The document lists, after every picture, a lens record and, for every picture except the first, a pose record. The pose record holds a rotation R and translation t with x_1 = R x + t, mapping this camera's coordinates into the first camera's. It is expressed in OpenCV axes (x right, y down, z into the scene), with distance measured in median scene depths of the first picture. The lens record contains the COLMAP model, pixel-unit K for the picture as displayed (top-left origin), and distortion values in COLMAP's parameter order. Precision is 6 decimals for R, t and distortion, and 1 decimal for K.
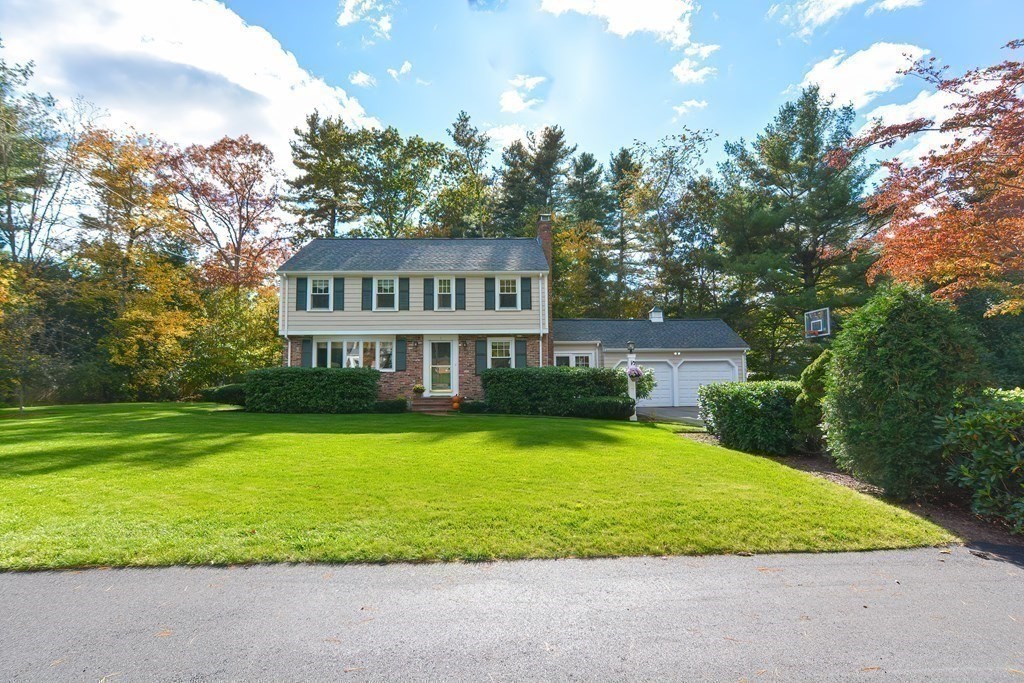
lens RADIAL K [[496.7, 0, 508.5], [0, 496.7, 341.2], [0, 0, 1]] dist [-0.010212, 0.002733]
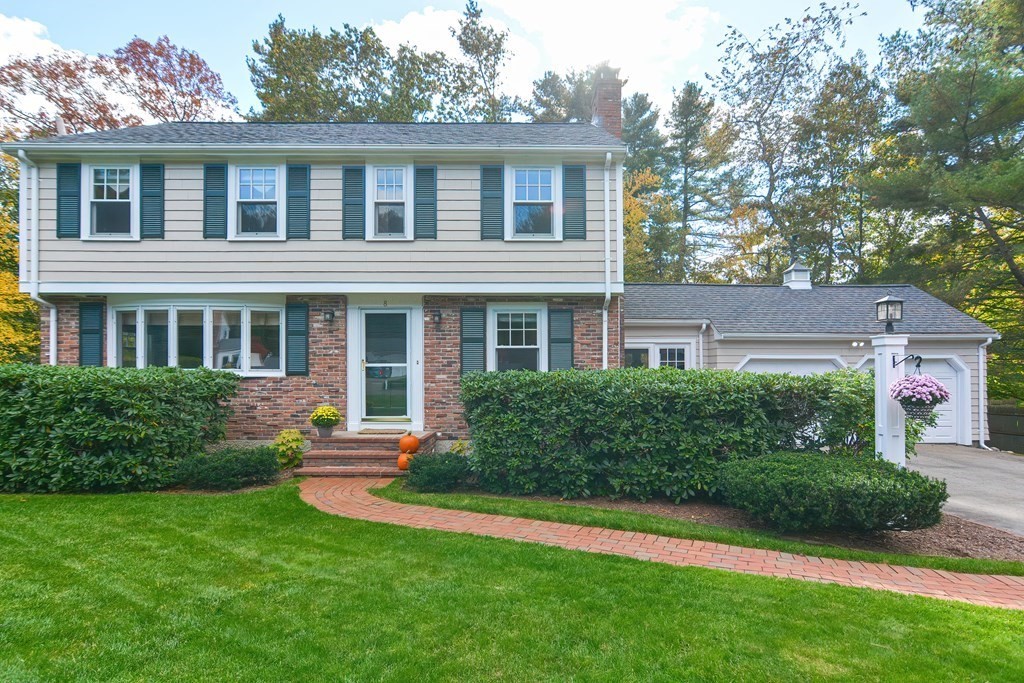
lens RADIAL K [[528.4, 0, 518.5], [0, 528.4, 351.3], [0, 0, 1]] dist [0.001084, -0.000363]
pose [[0.999242, 0.007304, -0.038239, 0.004880], [-0.006281, 0.999621, 0.026792, 0.023652], [0.038420, -0.026531, 0.998909, 0.523109]]
